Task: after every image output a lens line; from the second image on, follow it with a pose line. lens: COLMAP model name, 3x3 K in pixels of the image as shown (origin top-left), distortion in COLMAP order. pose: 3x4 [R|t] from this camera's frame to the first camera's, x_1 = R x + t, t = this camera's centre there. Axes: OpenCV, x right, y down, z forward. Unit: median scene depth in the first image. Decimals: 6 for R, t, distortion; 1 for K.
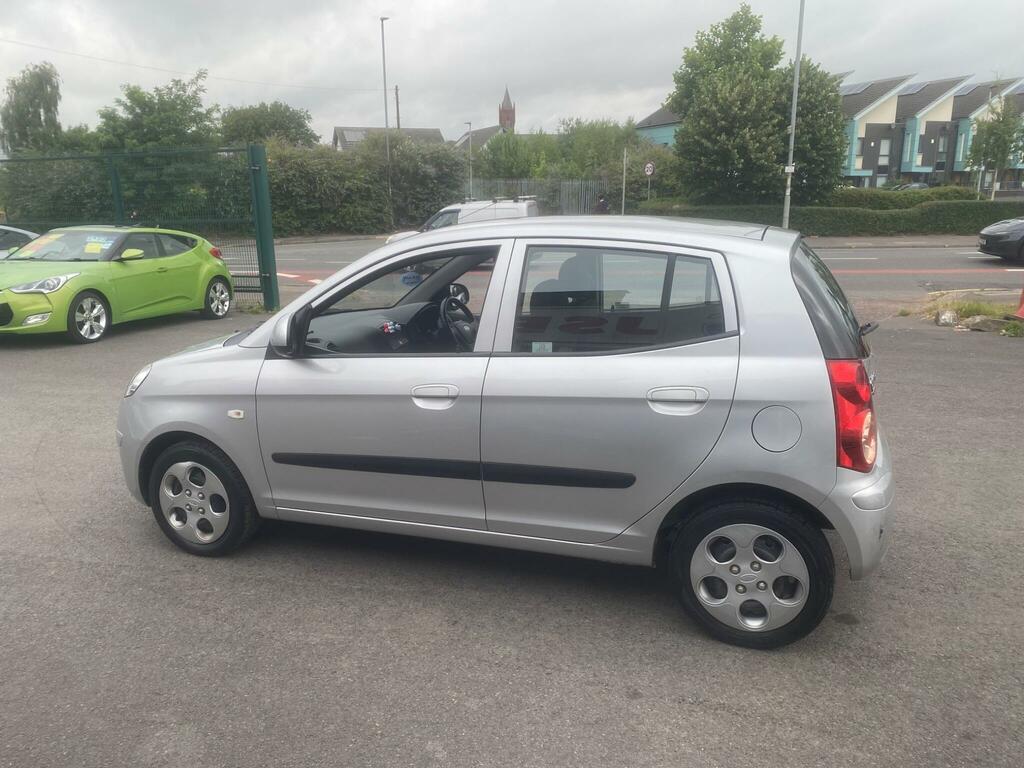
lens RADIAL K [[775.3, 0, 515.4], [0, 775.3, 386.4], [0, 0, 1]] dist [0.027185, -0.031144]
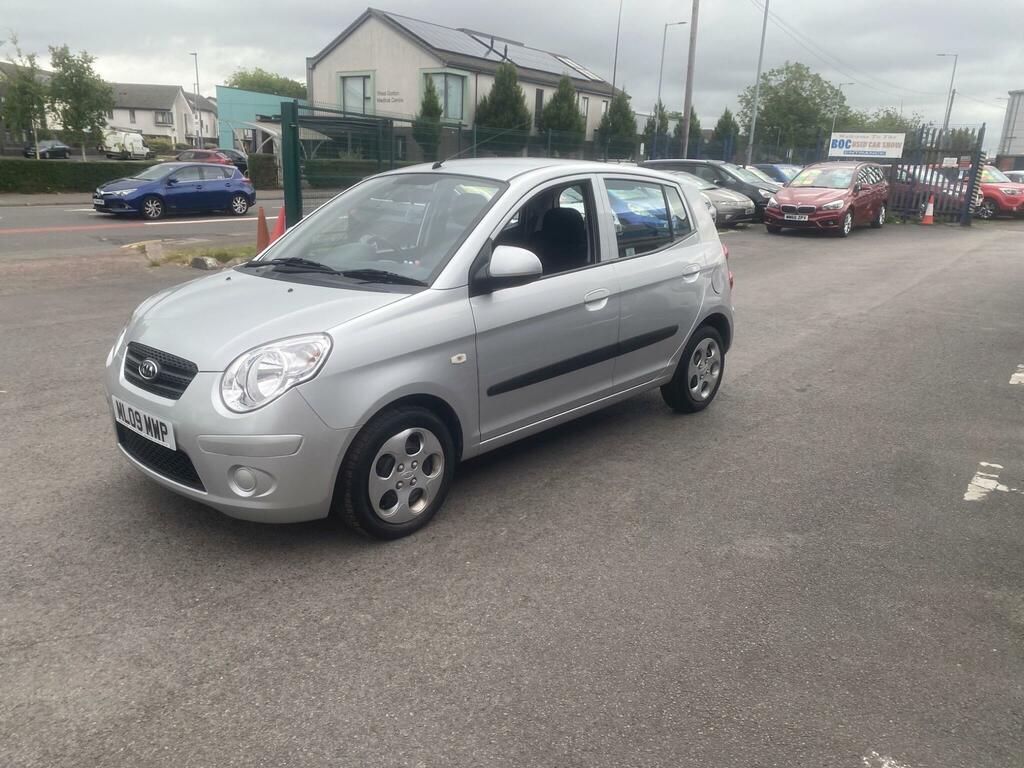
lens RADIAL K [[752.5, 0, 508.6], [0, 752.5, 395.0], [0, 0, 1]] dist [0.026281, -0.022384]
pose [[0.391474, -0.241852, 0.887838, -1.157520], [0.183863, 0.965945, 0.182058, -0.077373], [-0.901633, 0.091970, 0.422610, 0.550363]]
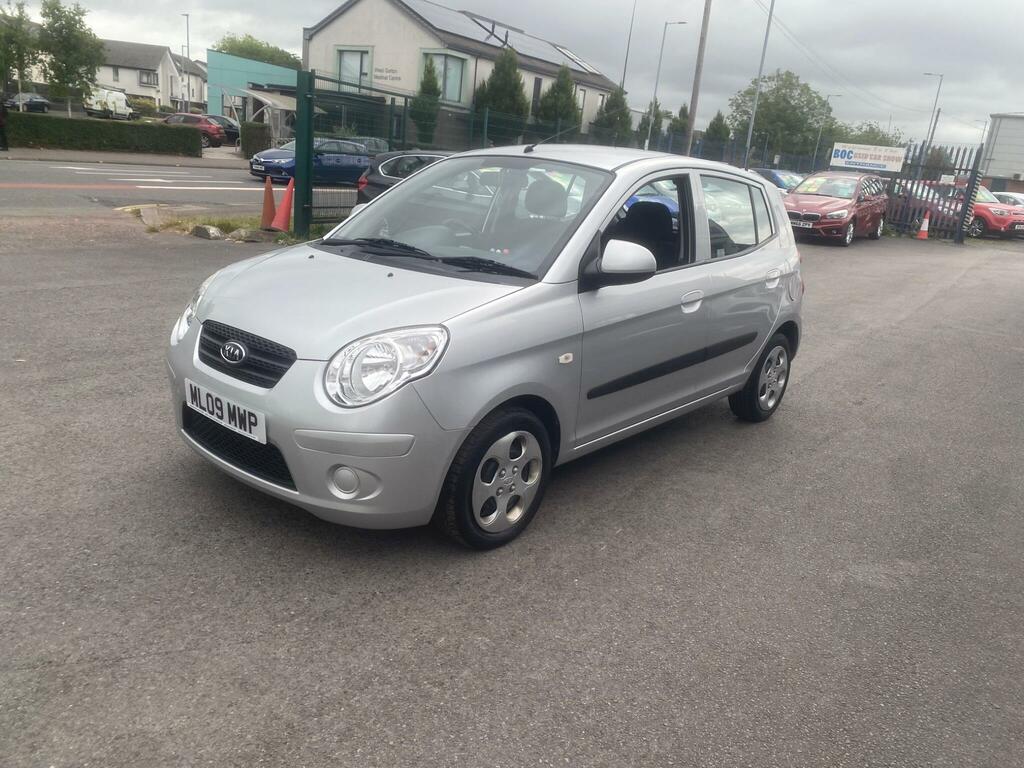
lens RADIAL K [[753.2, 0, 527.0], [0, 753.2, 385.2], [0, 0, 1]] dist [0.024757, -0.022322]
pose [[0.356692, -0.224486, 0.906850, -1.155431], [0.122000, 0.973581, 0.193019, -0.105808], [-0.926222, 0.041787, 0.374656, 0.710811]]
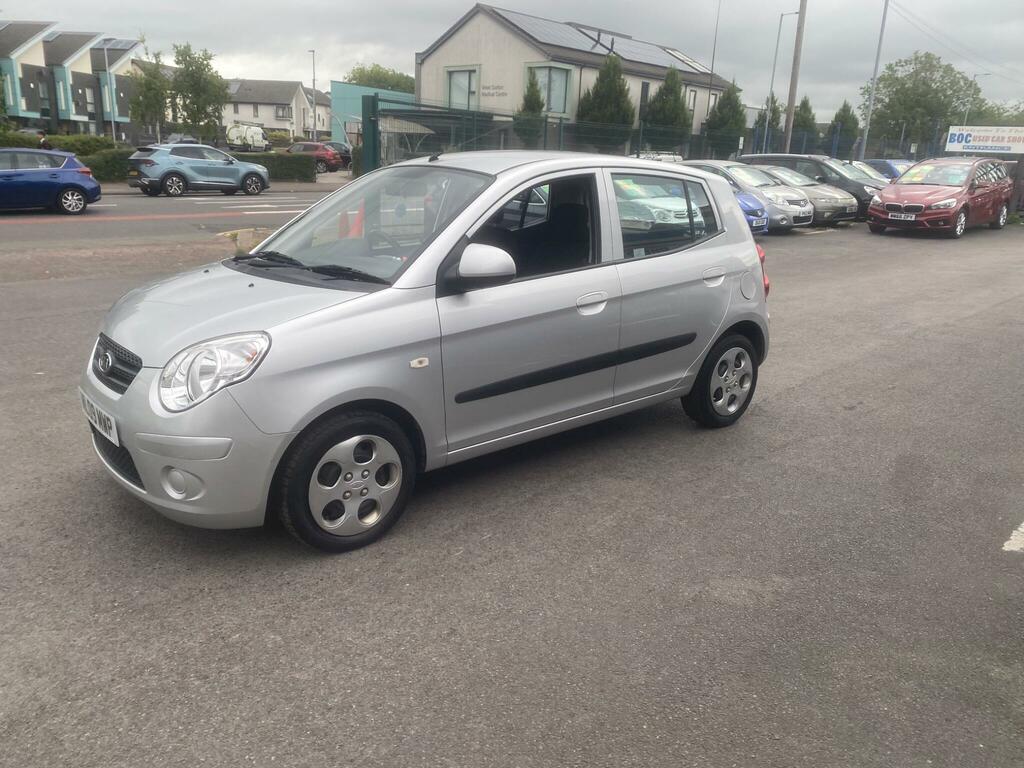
lens RADIAL K [[755.8, 0, 510.1], [0, 755.8, 381.3], [0, 0, 1]] dist [0.016764, -0.007116]
pose [[0.507848, -0.213791, 0.834496, -1.027708], [0.161896, 0.975140, 0.151298, -0.057980], [-0.846097, 0.058265, 0.529835, 0.445343]]
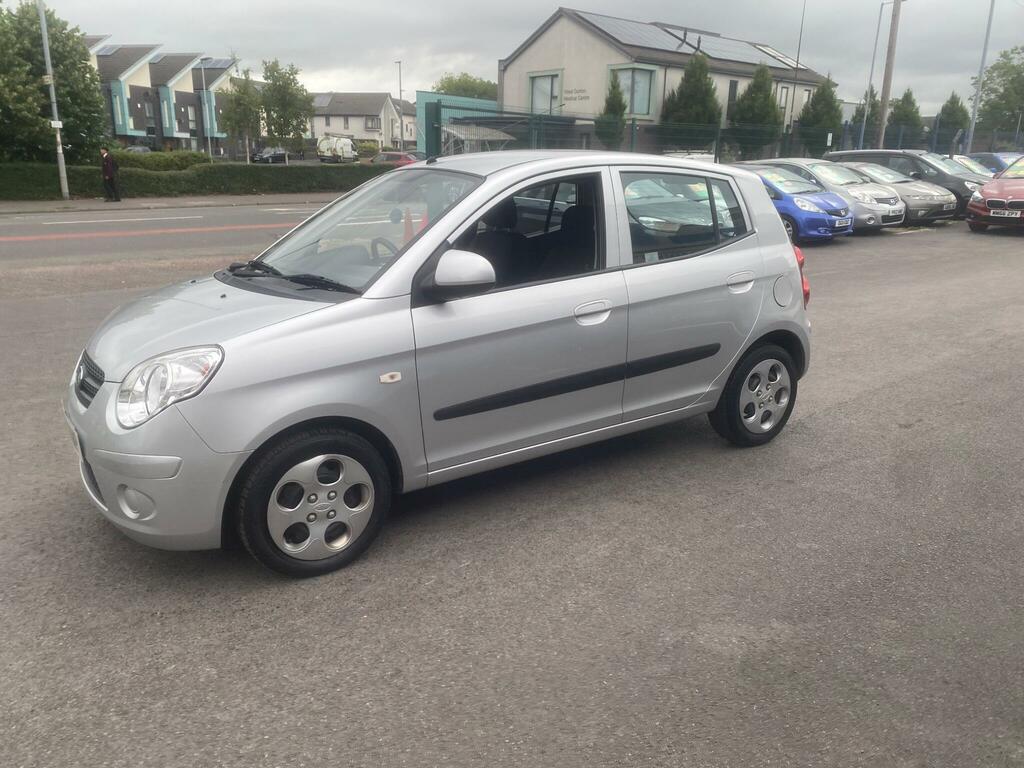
lens RADIAL K [[760.0, 0, 511.7], [0, 760.0, 384.7], [0, 0, 1]] dist [0.009008, 0.003029]
pose [[0.596228, -0.207557, 0.775521, -0.910696], [0.171031, 0.976665, 0.129900, -0.040660], [-0.784385, 0.055188, 0.617814, 0.385317]]
